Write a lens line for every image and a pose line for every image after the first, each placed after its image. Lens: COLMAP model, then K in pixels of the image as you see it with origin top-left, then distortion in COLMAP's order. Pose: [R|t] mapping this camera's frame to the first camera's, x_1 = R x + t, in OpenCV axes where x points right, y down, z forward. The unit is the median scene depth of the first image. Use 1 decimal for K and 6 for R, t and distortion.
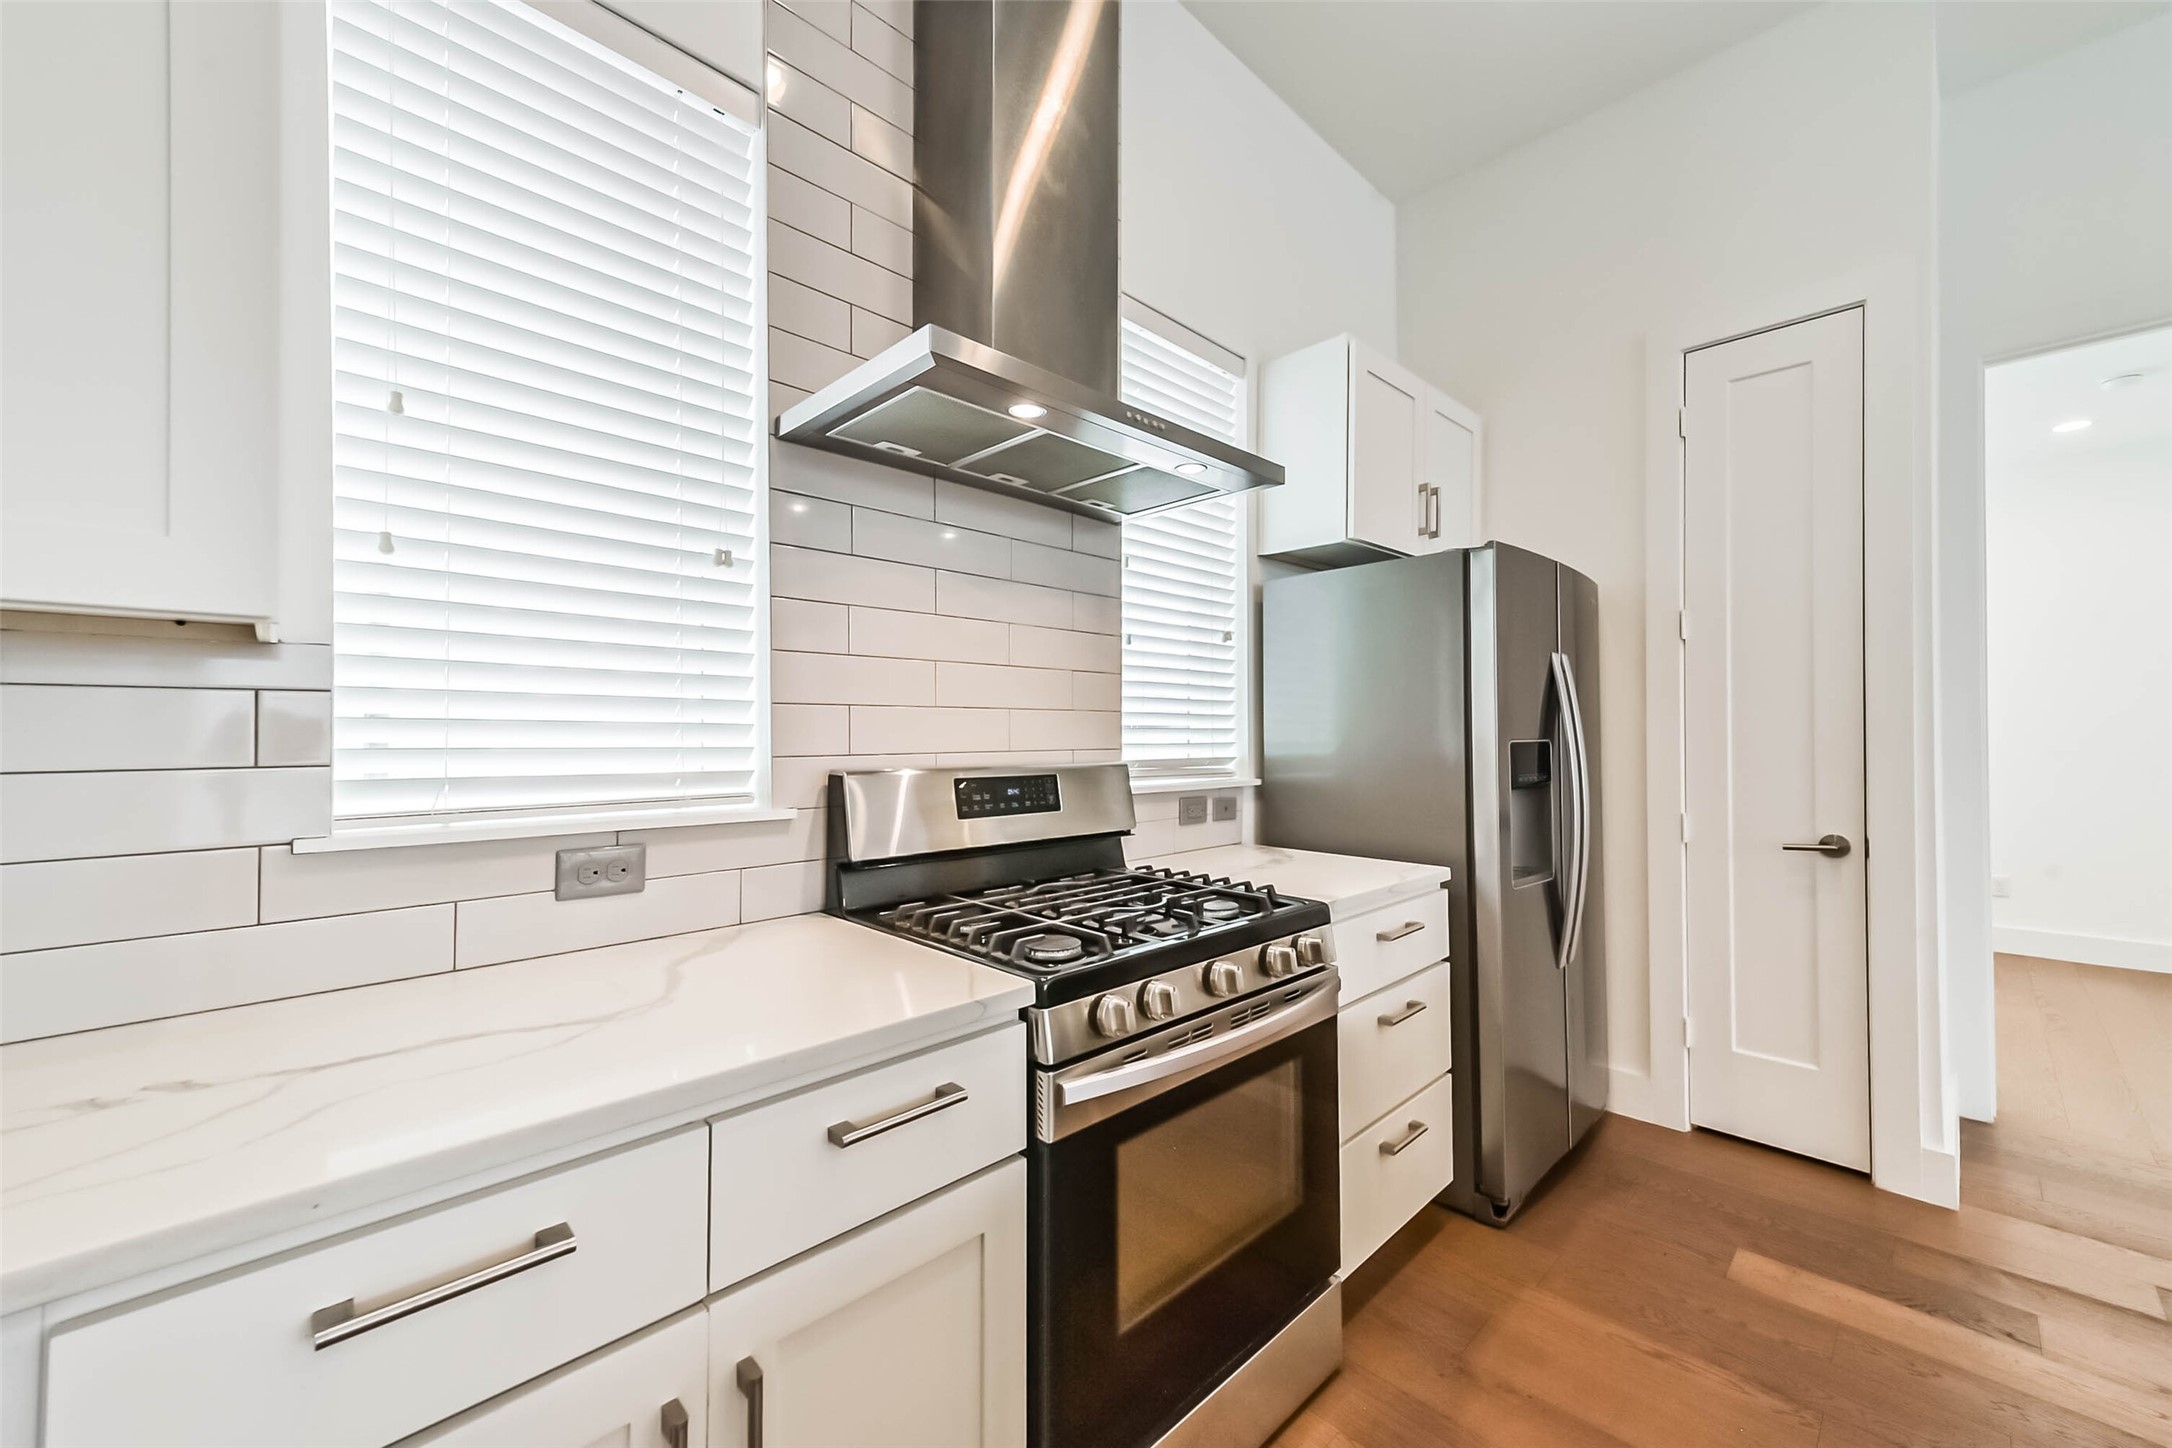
lens RADIAL K [[820.0, 0, 1111.7], [0, 820.0, 723.0], [0, 0, 1]] dist [0.016016, -0.000093]
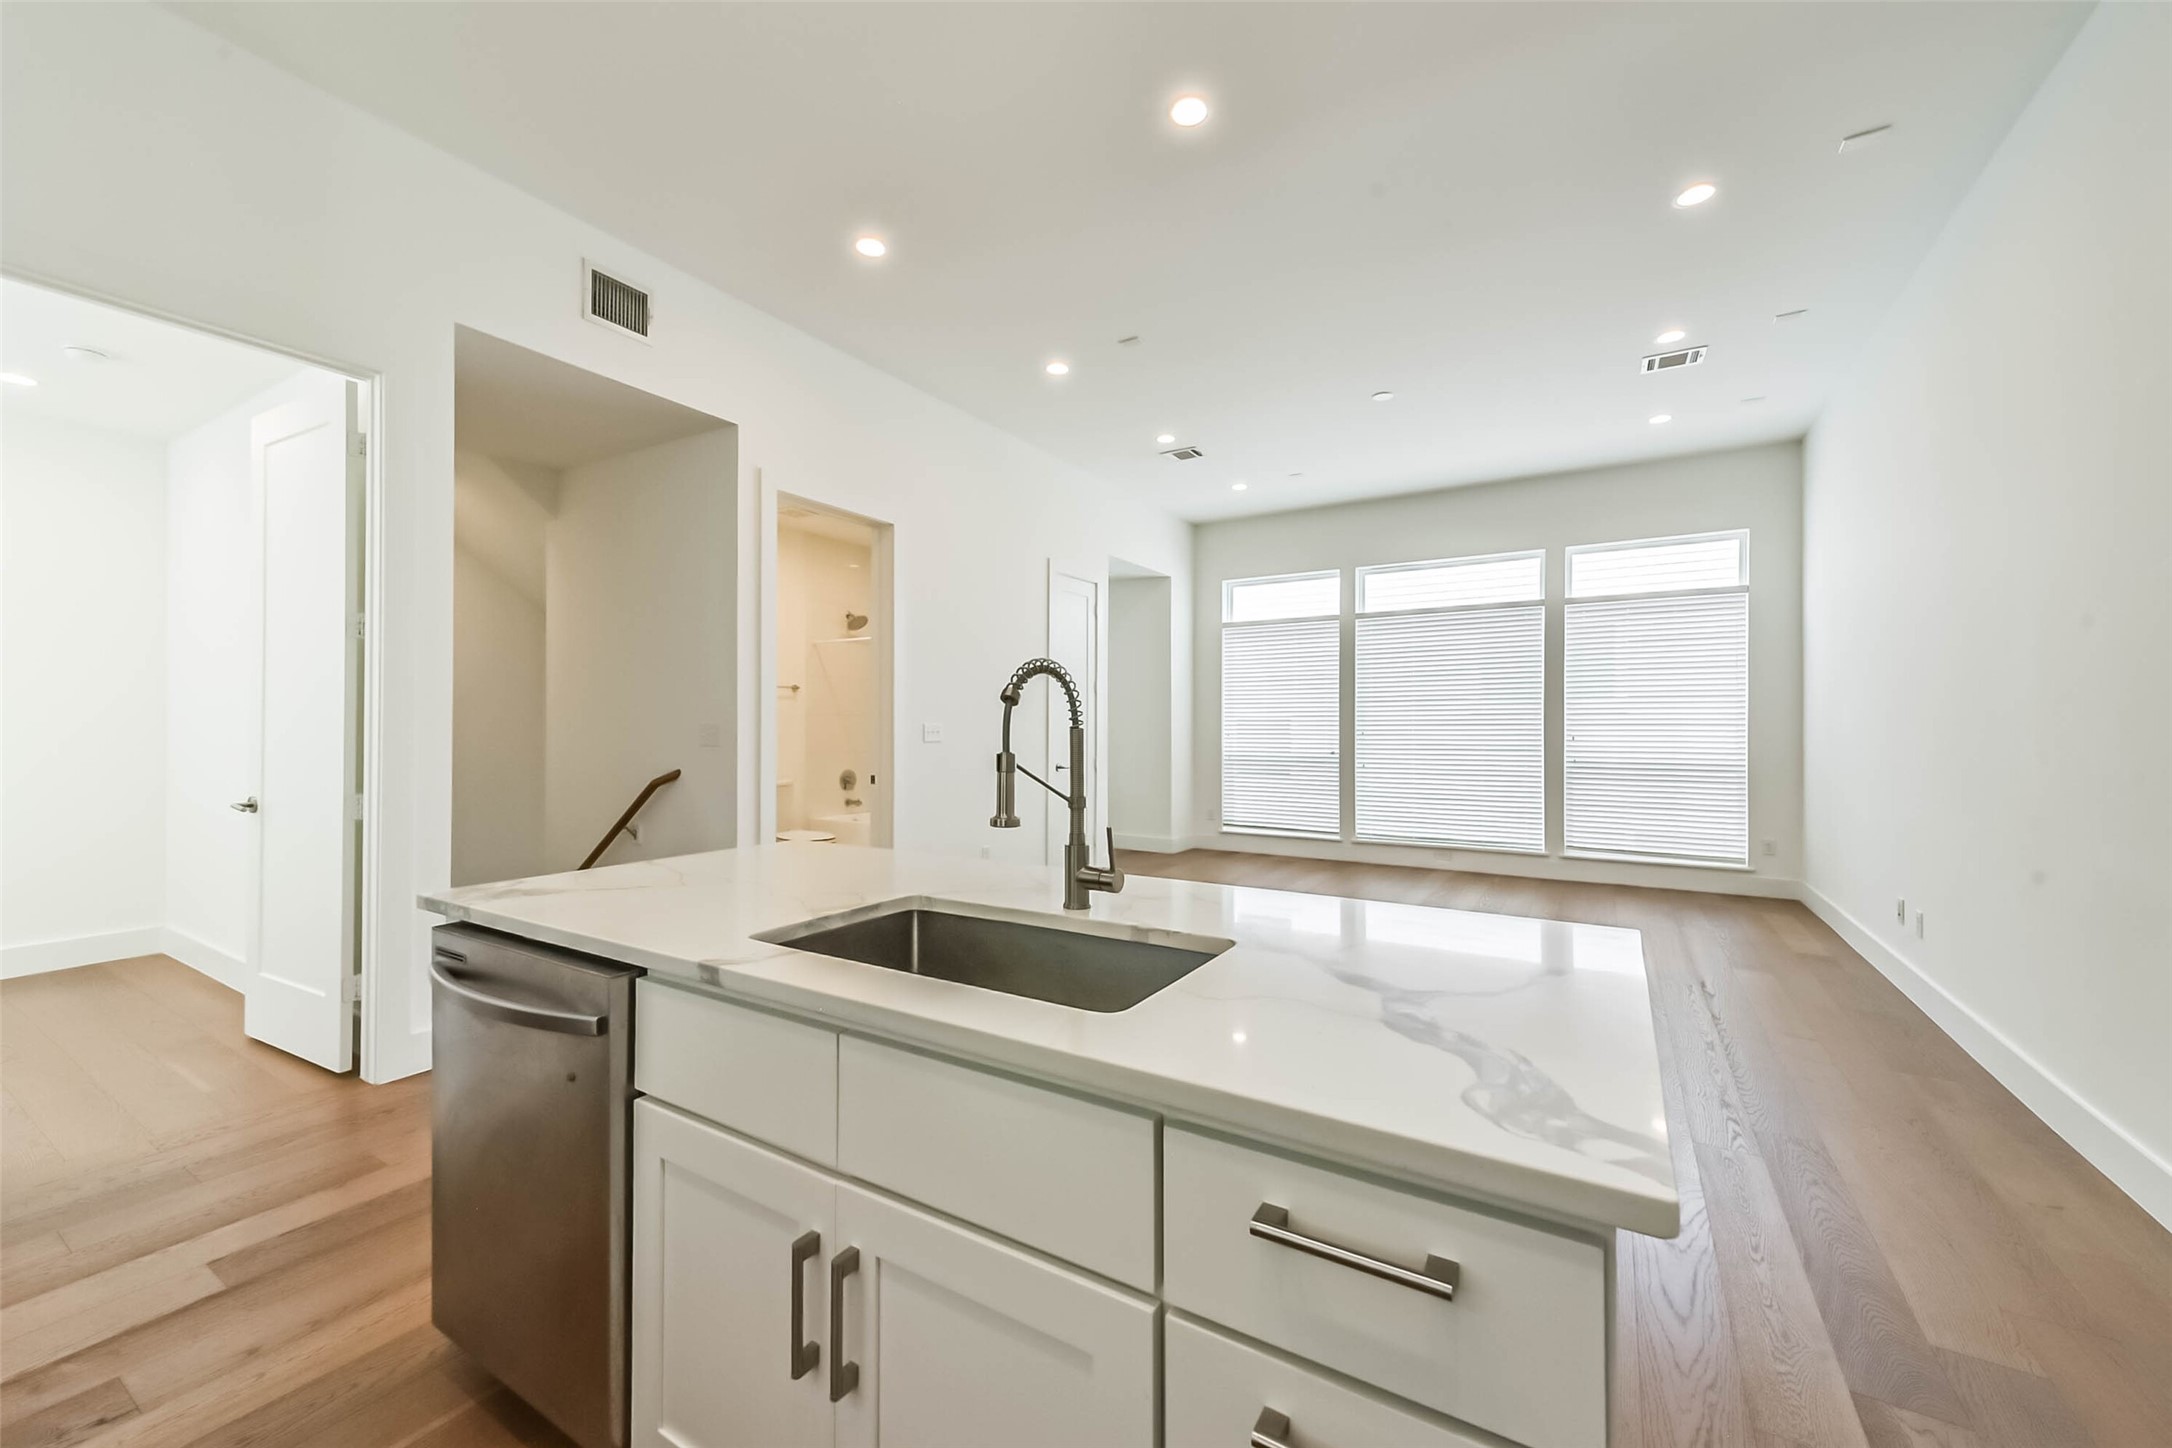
lens RADIAL K [[835.9, 0, 1098.6], [0, 835.9, 723.8], [0, 0, 1]] dist [0.016269, -0.002663]
pose [[-0.241734, 0.004243, 0.970333, -0.022028], [-0.016634, 0.999825, -0.008516, 0.003698], [-0.970200, -0.018199, -0.241621, 0.177893]]
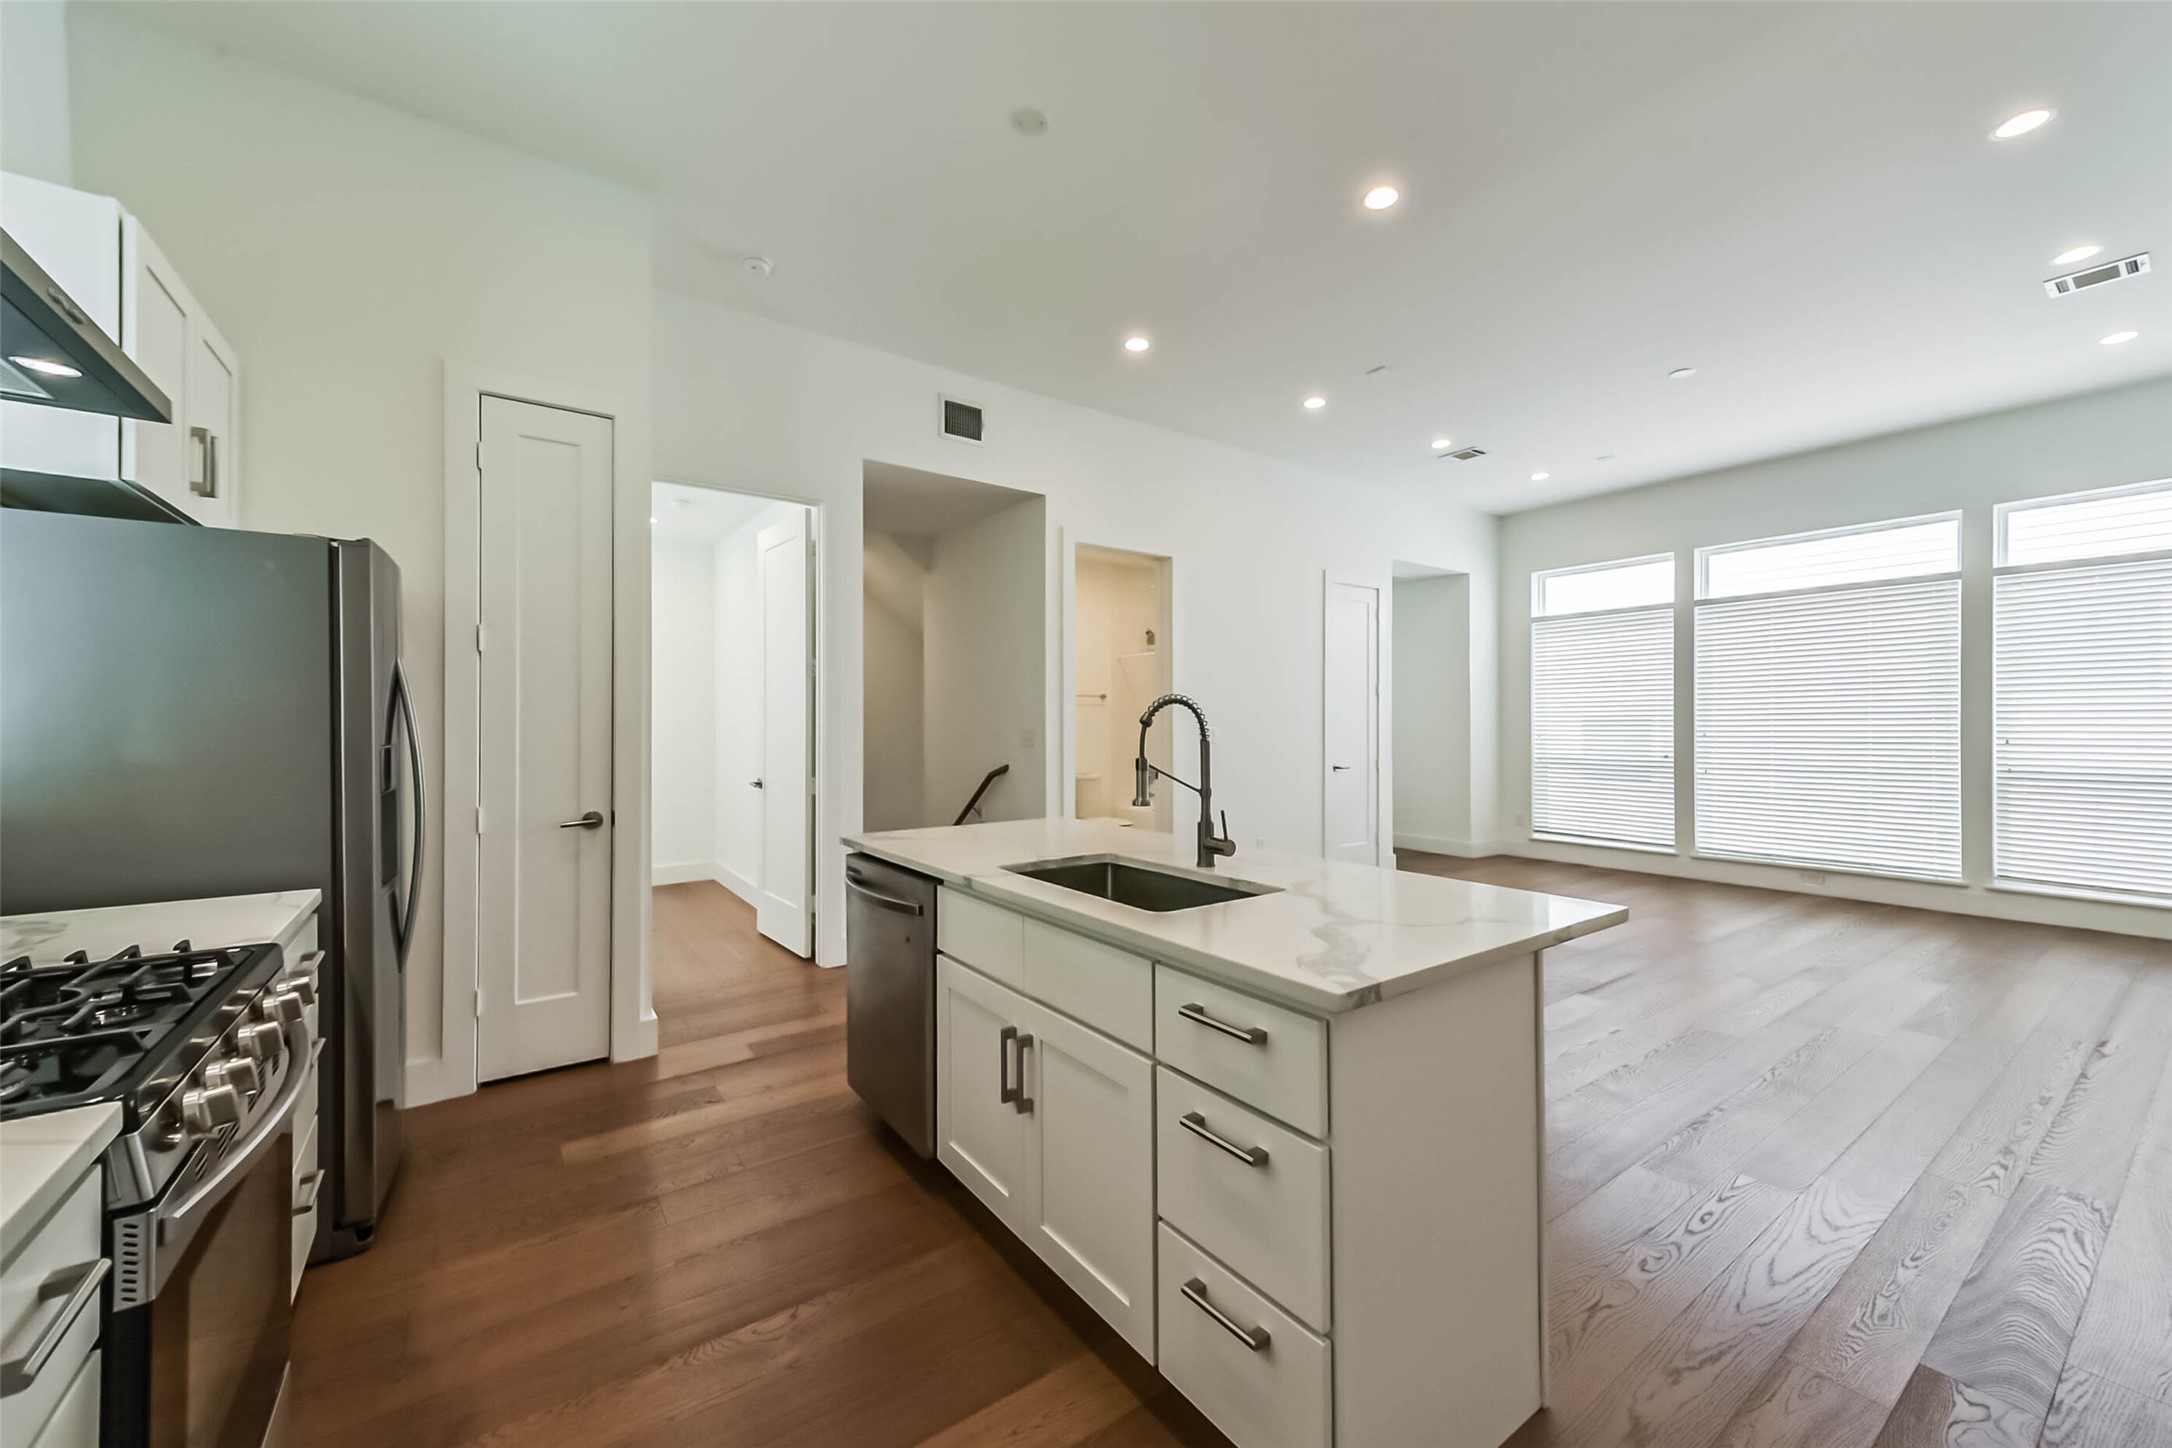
lens RADIAL K [[835.9, 0, 1098.6], [0, 835.9, 723.8], [0, 0, 1]] dist [0.016269, -0.002663]
pose [[0.147387, 0.001880, 0.989077, -0.340410], [-0.013783, 0.999905, 0.000153, -0.016517], [-0.988983, -0.013655, 0.147399, 0.010548]]
